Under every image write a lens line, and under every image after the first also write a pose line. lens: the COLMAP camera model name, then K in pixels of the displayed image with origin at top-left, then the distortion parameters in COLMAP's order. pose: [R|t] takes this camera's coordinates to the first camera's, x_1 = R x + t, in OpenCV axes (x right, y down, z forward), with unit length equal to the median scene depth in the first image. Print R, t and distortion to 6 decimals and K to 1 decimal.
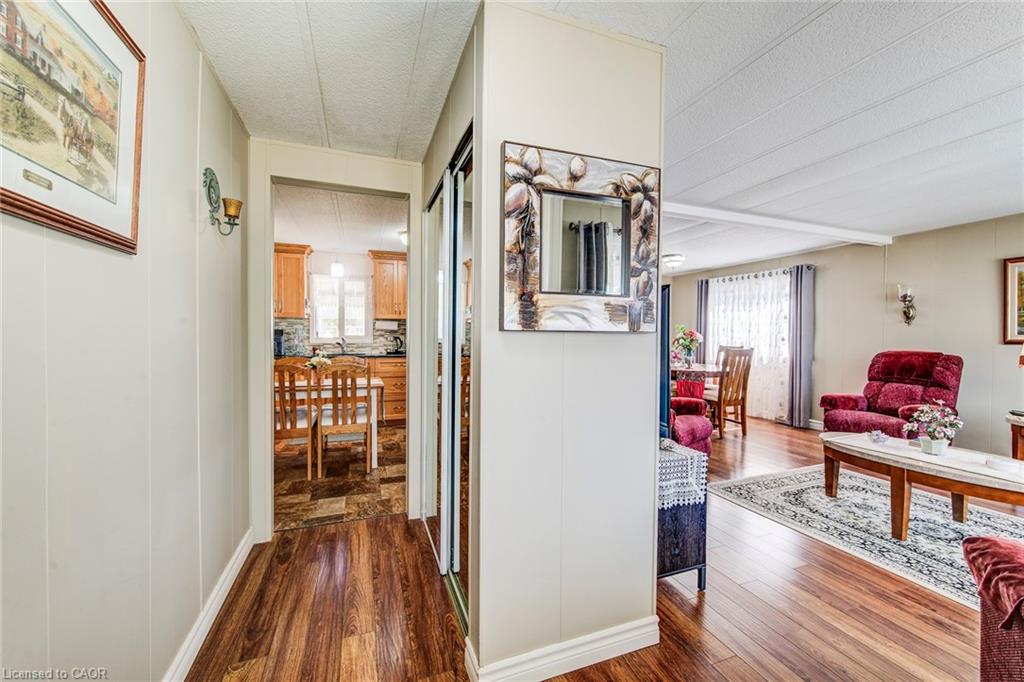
lens RADIAL K [[402.9, 0, 514.6], [0, 402.9, 340.0], [0, 0, 1]] dist [-0.000789, -0.000127]
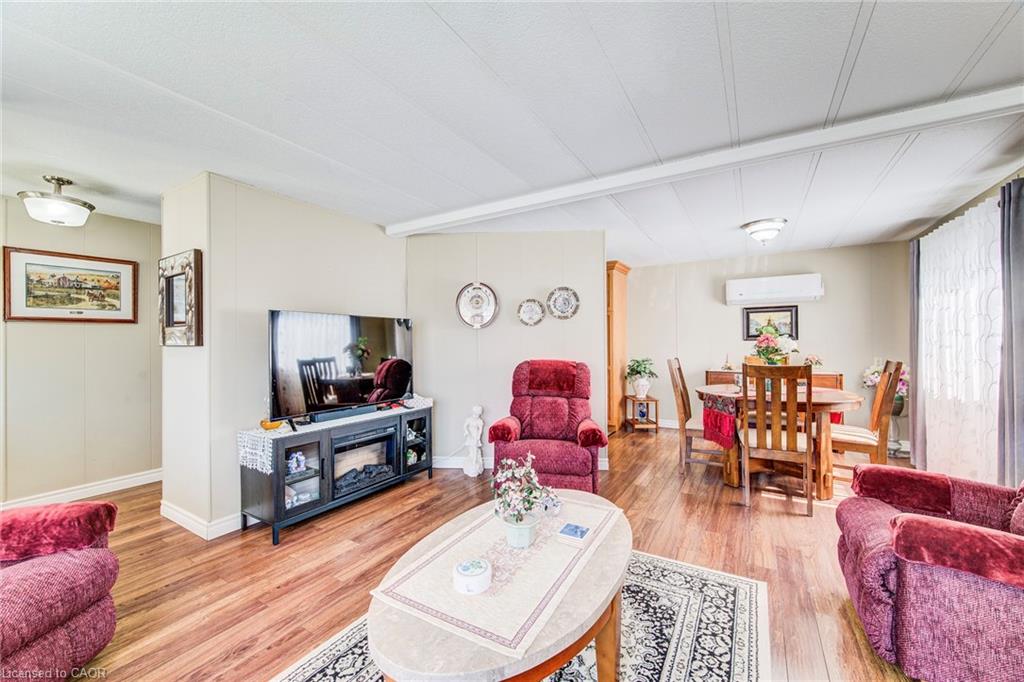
lens RADIAL K [[396.1, 0, 512.6], [0, 396.1, 344.5], [0, 0, 1]] dist [-0.000024, 0.000034]
pose [[0.610848, -0.007489, -0.791712, 2.748168], [-0.002869, 0.999928, -0.011673, -0.011314], [0.791742, 0.009402, 0.610783, 1.157678]]
